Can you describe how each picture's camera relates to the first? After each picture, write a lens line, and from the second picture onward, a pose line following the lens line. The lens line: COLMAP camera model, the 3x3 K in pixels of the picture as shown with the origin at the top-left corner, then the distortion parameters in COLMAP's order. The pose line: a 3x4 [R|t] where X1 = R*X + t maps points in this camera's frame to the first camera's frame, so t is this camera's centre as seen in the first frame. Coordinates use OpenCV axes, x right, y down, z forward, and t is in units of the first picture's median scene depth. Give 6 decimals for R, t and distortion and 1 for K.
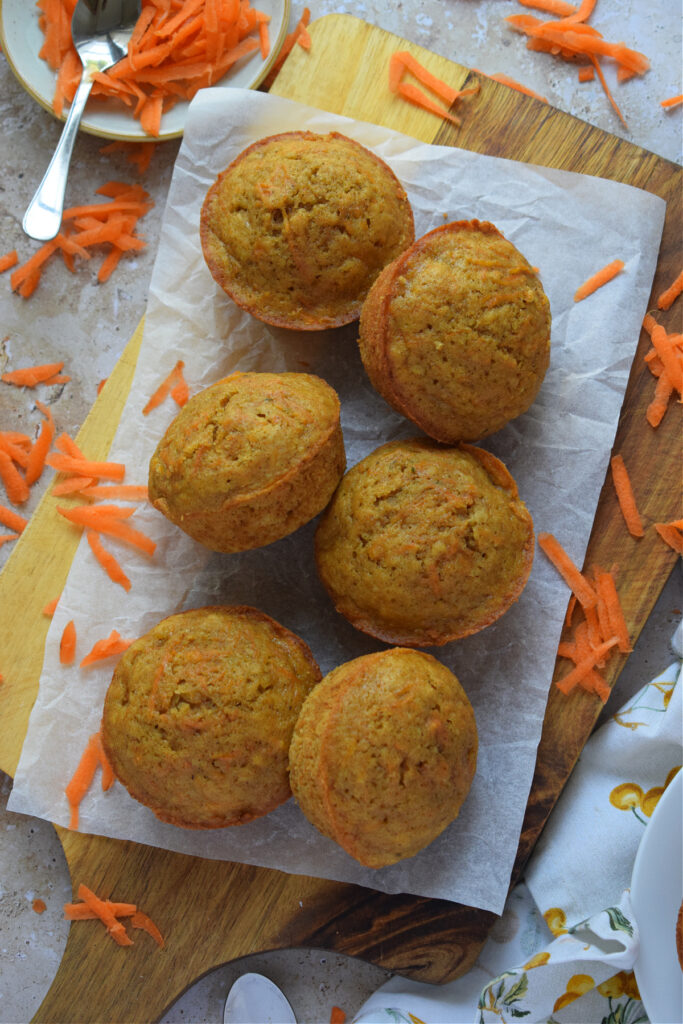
lens RADIAL K [[2246.9, 0, 341.5], [0, 2246.9, 524.1], [0, 0, 1]] dist [0.083081, -0.541262]
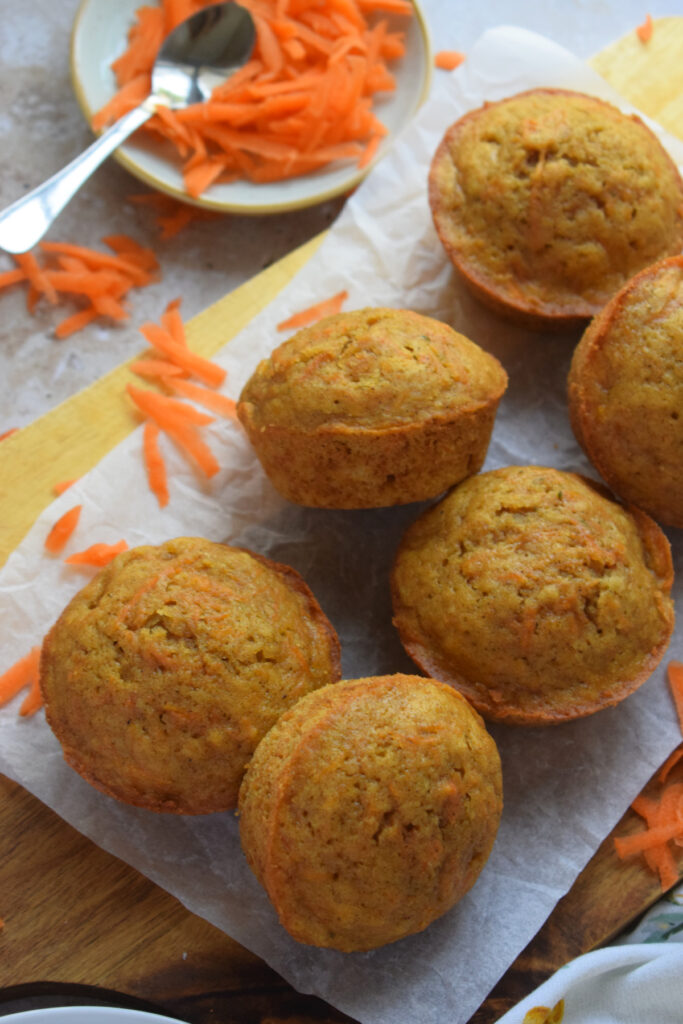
lens RADIAL K [[2246.9, 0, 341.5], [0, 2246.9, 524.1], [0, 0, 1]] dist [0.083081, -0.541262]
pose [[0.904661, 0.413015, -0.104916, 0.049138], [-0.425144, 0.891534, -0.156265, 0.137492], [0.028997, 0.185971, 0.982127, 0.240577]]
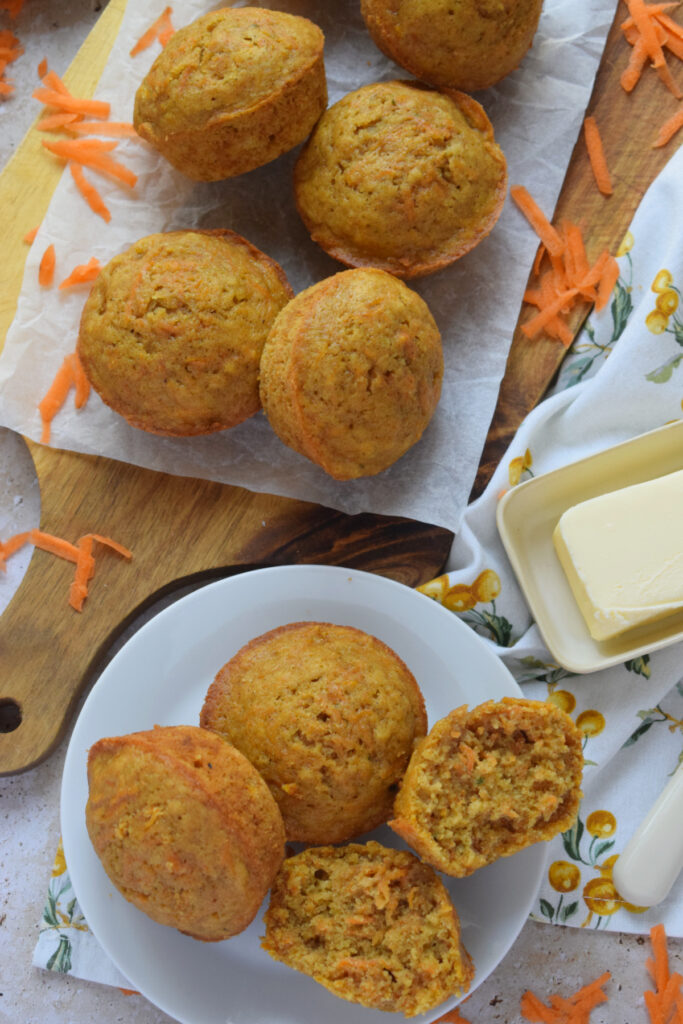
lens RADIAL K [[2246.9, 0, 341.5], [0, 2246.9, 524.1], [0, 0, 1]] dist [0.083081, -0.541262]
pose [[0.998576, 0.047509, 0.024267, -0.007535], [-0.047541, 0.998869, 0.000739, 0.168804], [-0.024205, -0.001891, 0.999705, -0.027618]]
